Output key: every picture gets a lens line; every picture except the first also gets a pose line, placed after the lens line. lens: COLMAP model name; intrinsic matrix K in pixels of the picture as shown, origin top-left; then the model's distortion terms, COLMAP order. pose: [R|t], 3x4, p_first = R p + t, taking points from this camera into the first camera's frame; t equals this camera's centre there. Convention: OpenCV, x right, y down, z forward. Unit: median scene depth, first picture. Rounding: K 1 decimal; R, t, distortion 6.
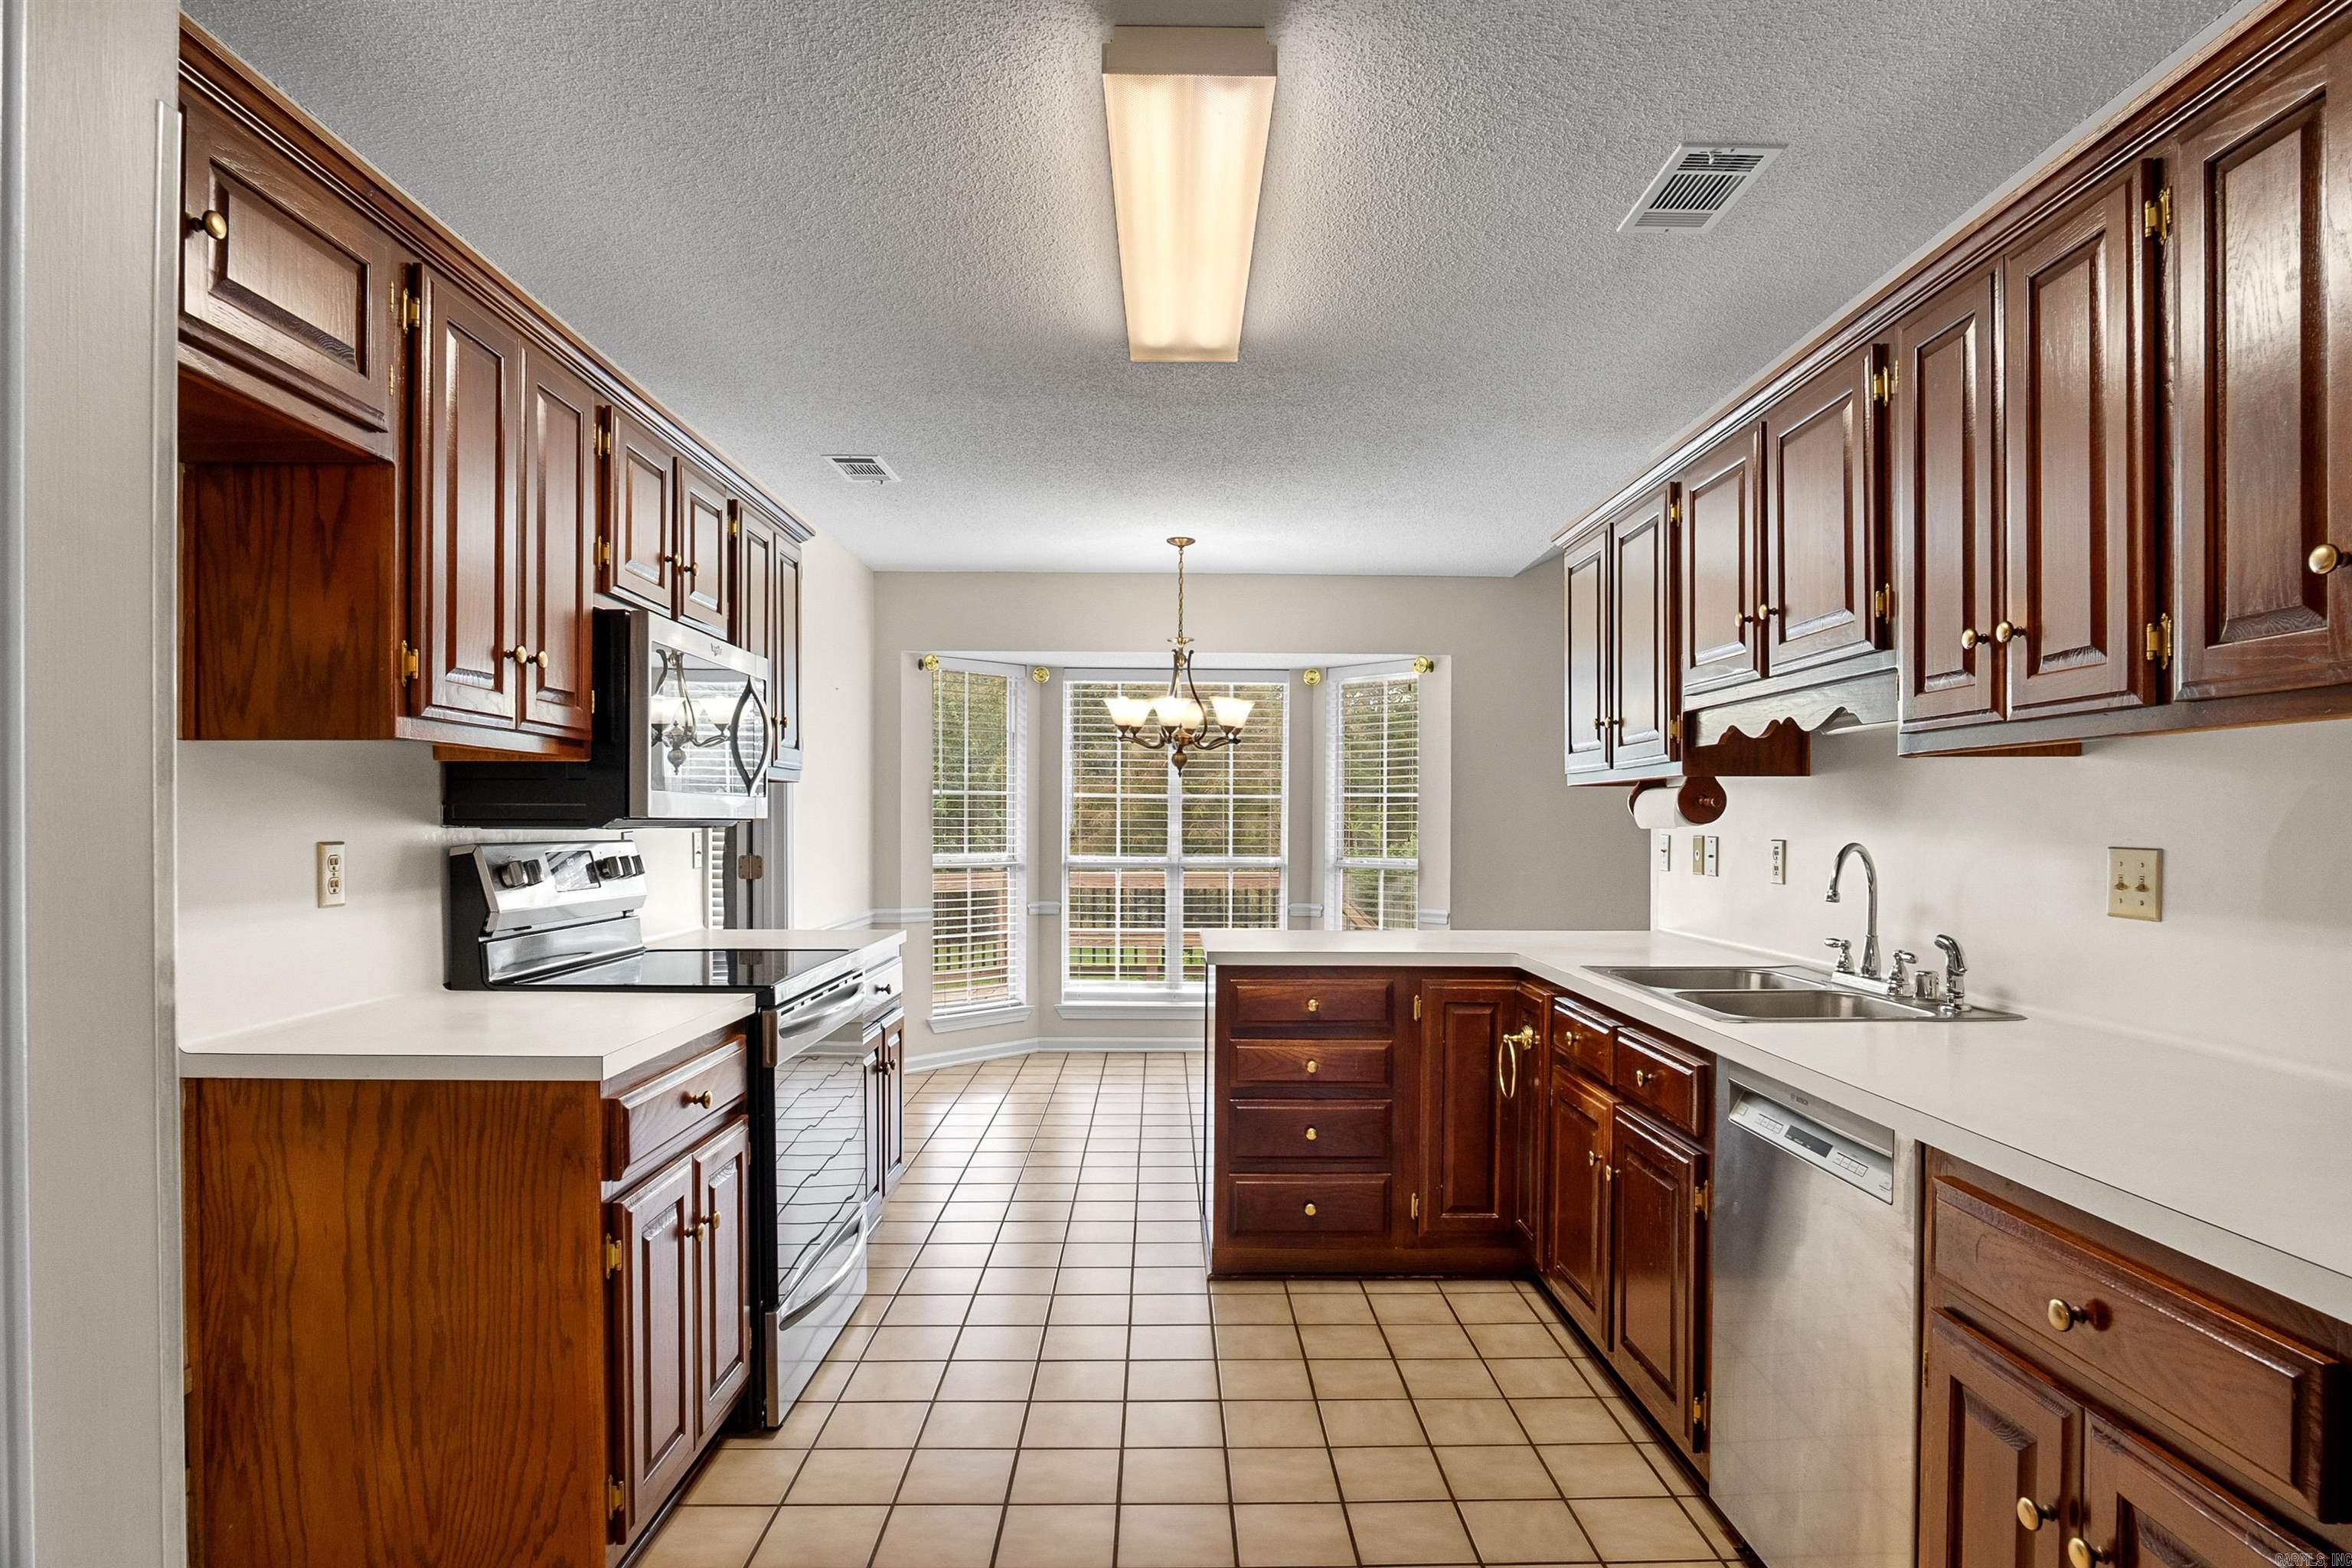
lens RADIAL K [[1265.2, 0, 1176.2], [0, 1265.2, 797.8], [0, 0, 1]] dist [-0.022122, 0.008228]
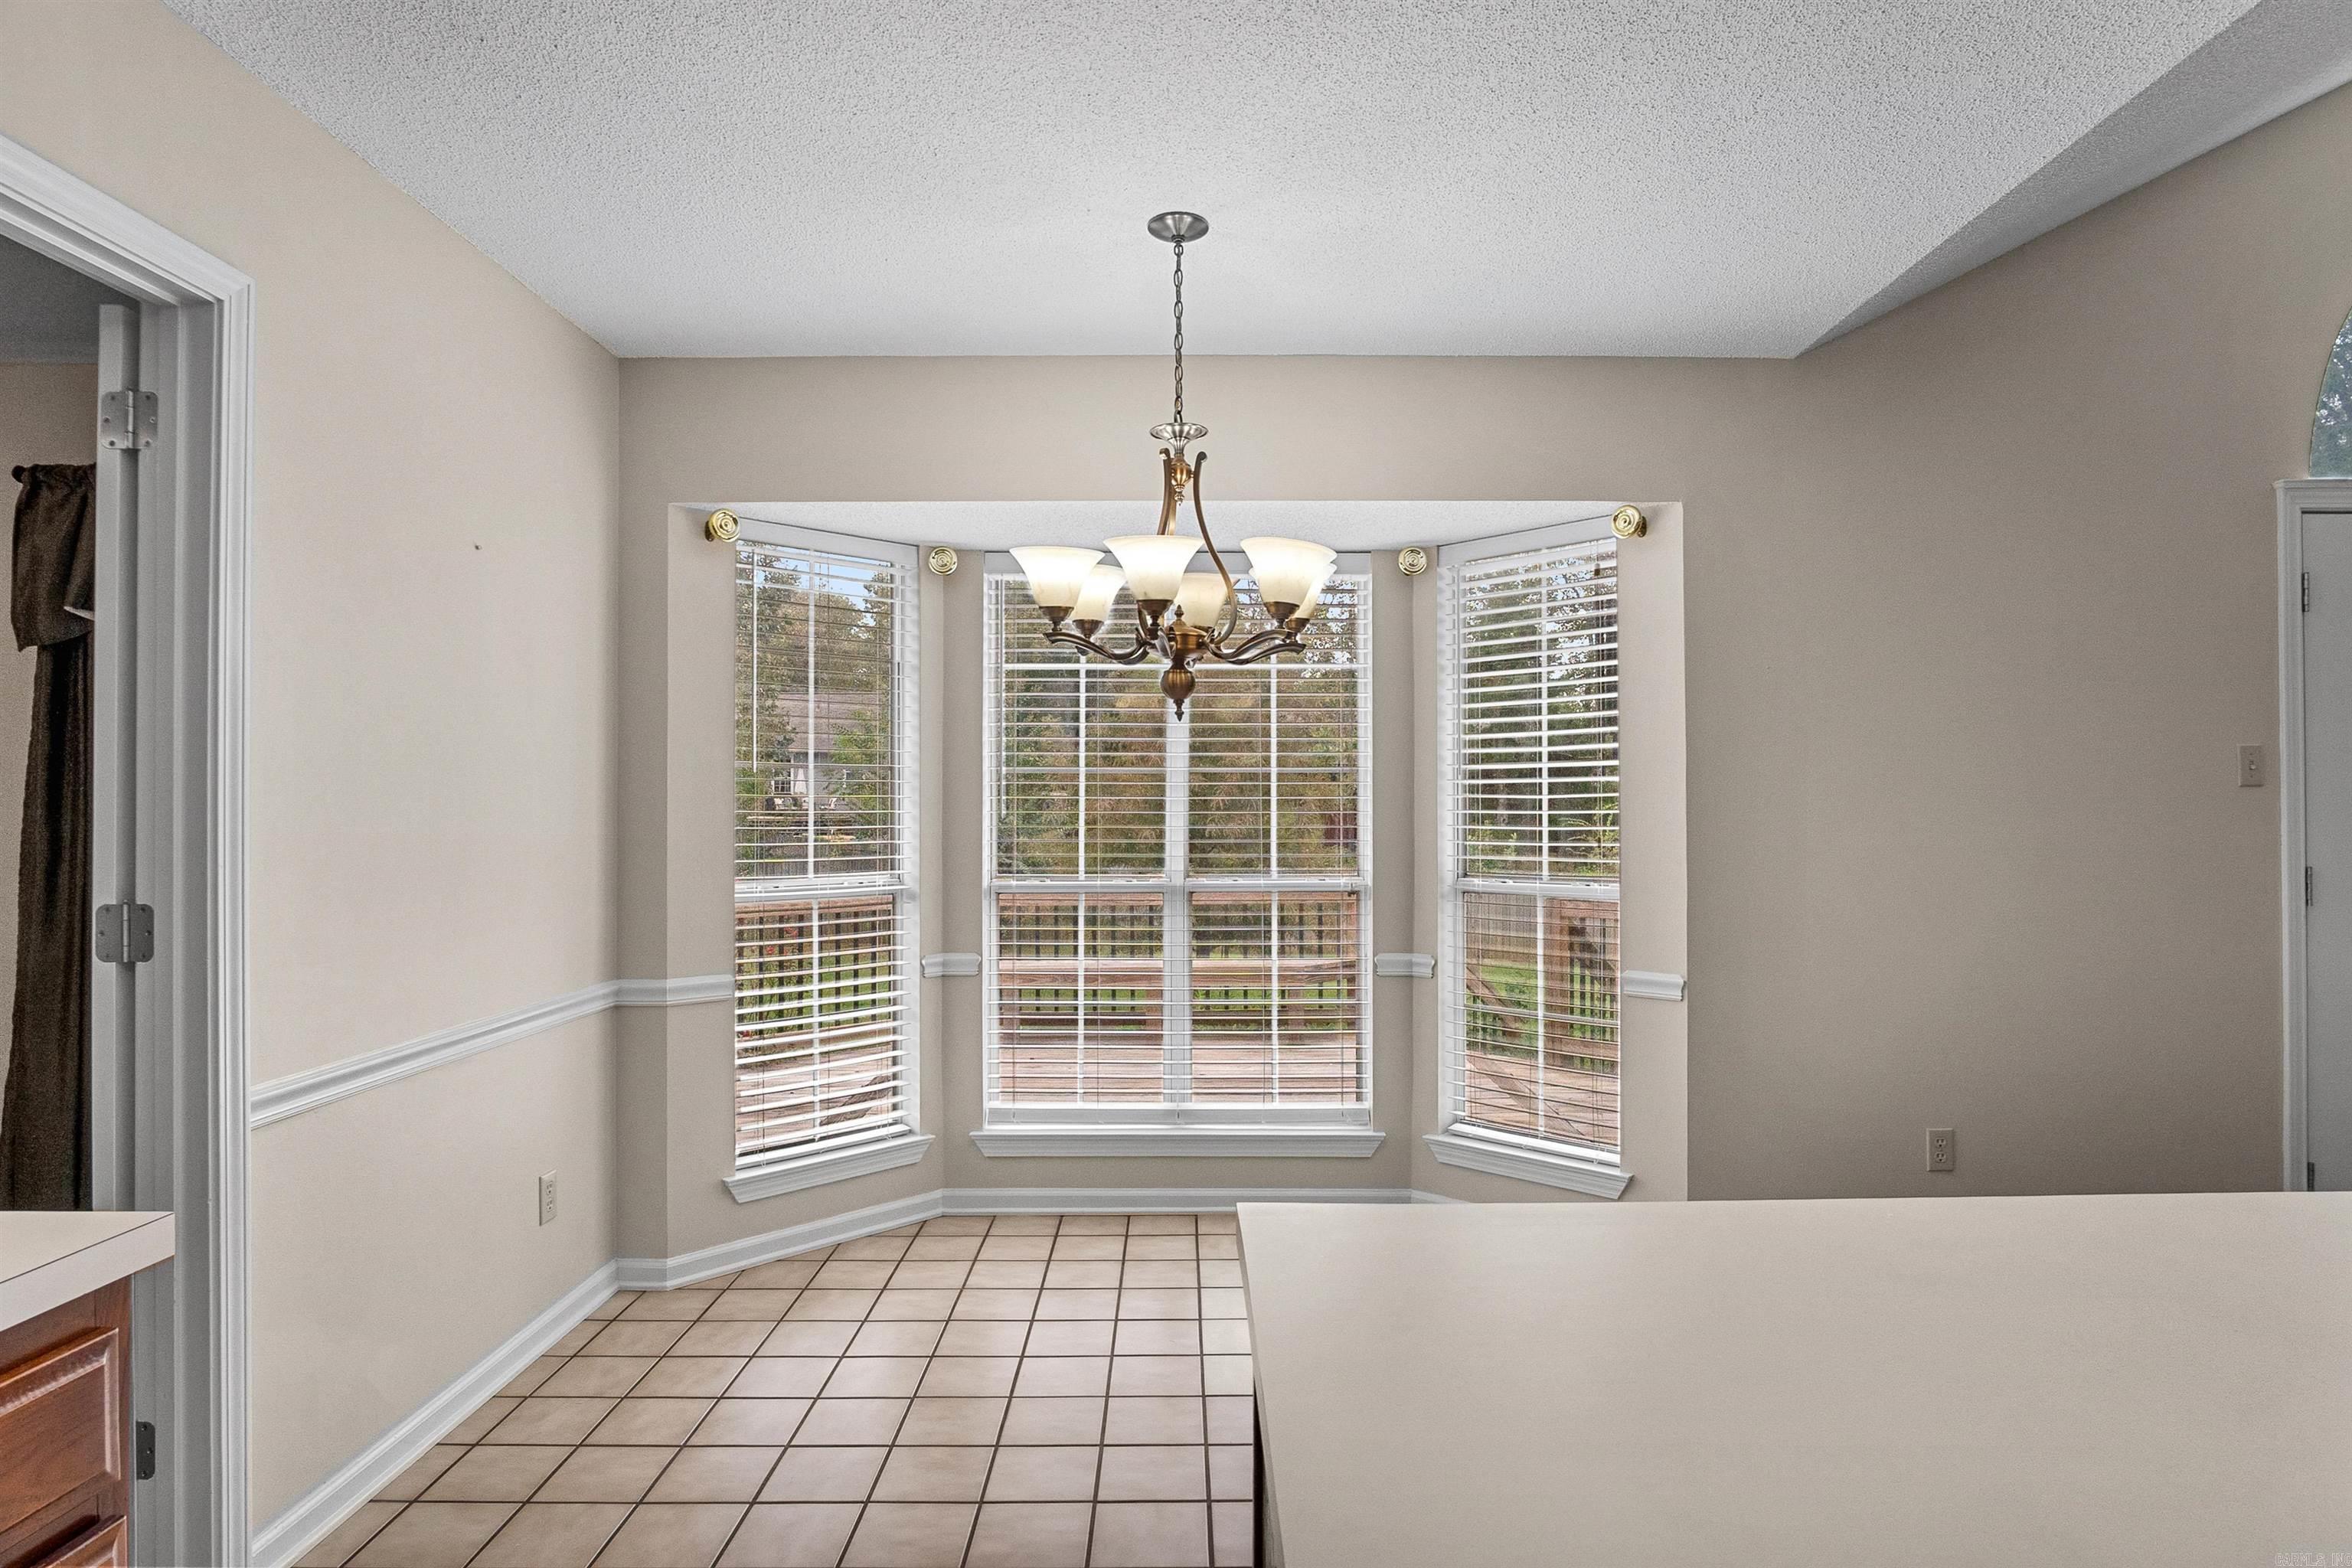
lens RADIAL K [[1265.2, 0, 1175.8], [0, 1265.2, 798.1], [0, 0, 1]] dist [-0.022122, 0.008228]
pose [[0.999913, -0.007406, -0.010928, 0.005530], [0.007453, 0.999963, 0.004291, 0.009099], [0.010896, -0.004372, 0.999931, 0.439252]]
